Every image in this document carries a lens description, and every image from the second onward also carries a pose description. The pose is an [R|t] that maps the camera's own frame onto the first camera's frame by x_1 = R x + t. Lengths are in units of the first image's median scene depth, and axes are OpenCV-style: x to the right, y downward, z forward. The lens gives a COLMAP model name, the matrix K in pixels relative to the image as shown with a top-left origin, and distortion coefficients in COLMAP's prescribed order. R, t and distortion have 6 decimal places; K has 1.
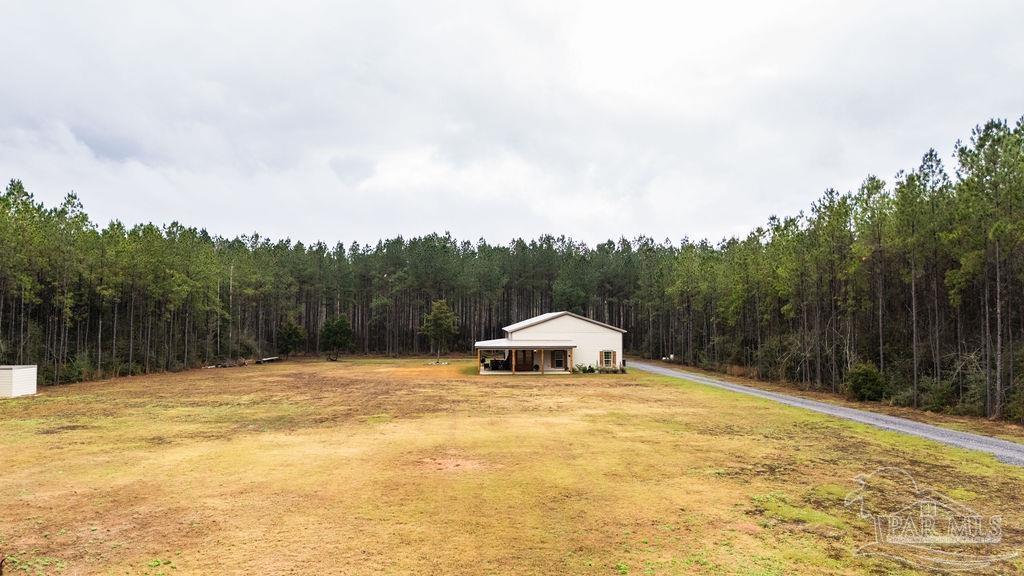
lens RADIAL K [[739.1, 0, 512.0], [0, 739.1, 288.0], [0, 0, 1]] dist [0.084365, -0.106318]
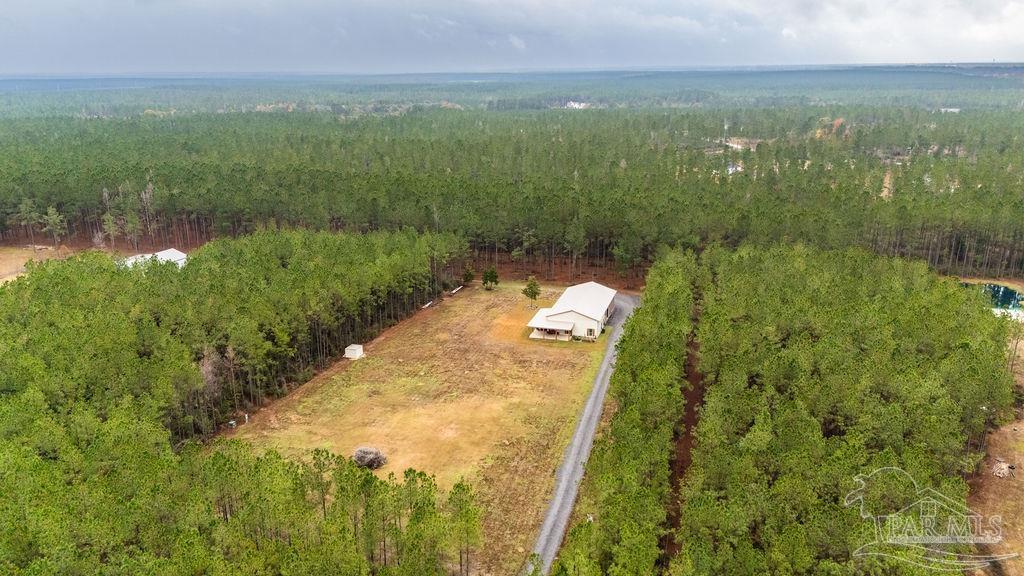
lens RADIAL K [[735.8, 0, 507.9], [0, 735.8, 293.0], [0, 0, 1]] dist [0.092173, -0.107605]
pose [[0.941877, 0.087527, -0.324356, 0.480618], [0.027461, 0.942177, 0.333988, -0.598742], [0.334834, -0.323483, 0.885011, -0.758925]]
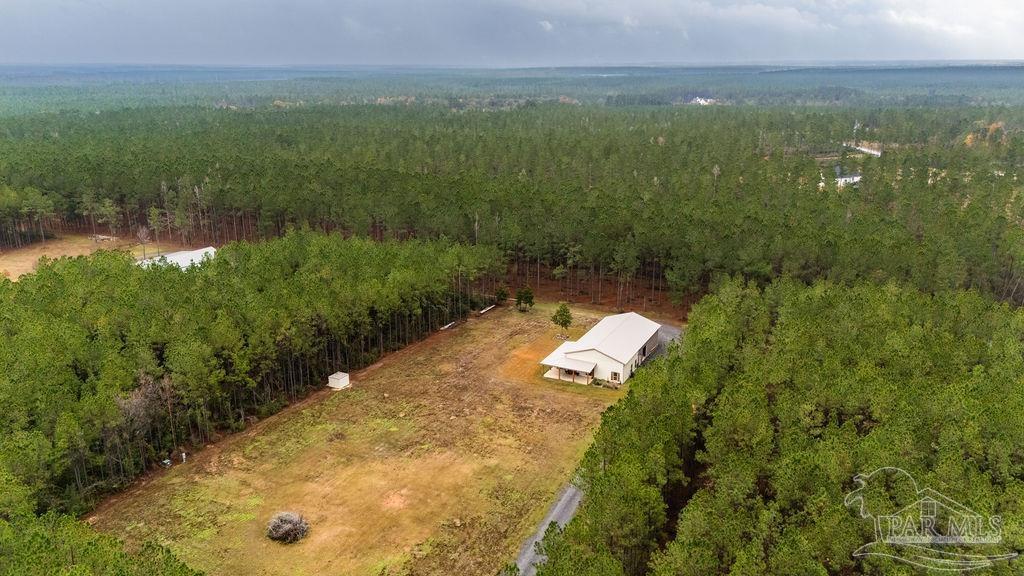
lens RADIAL K [[739.1, 0, 512.0], [0, 739.1, 288.0], [0, 0, 1]] dist [0.084365, -0.106318]
pose [[0.871895, 0.138722, -0.469633, 0.597232], [0.027634, 0.943570, 0.330019, -0.581690], [0.488912, -0.300720, 0.818860, -0.434789]]
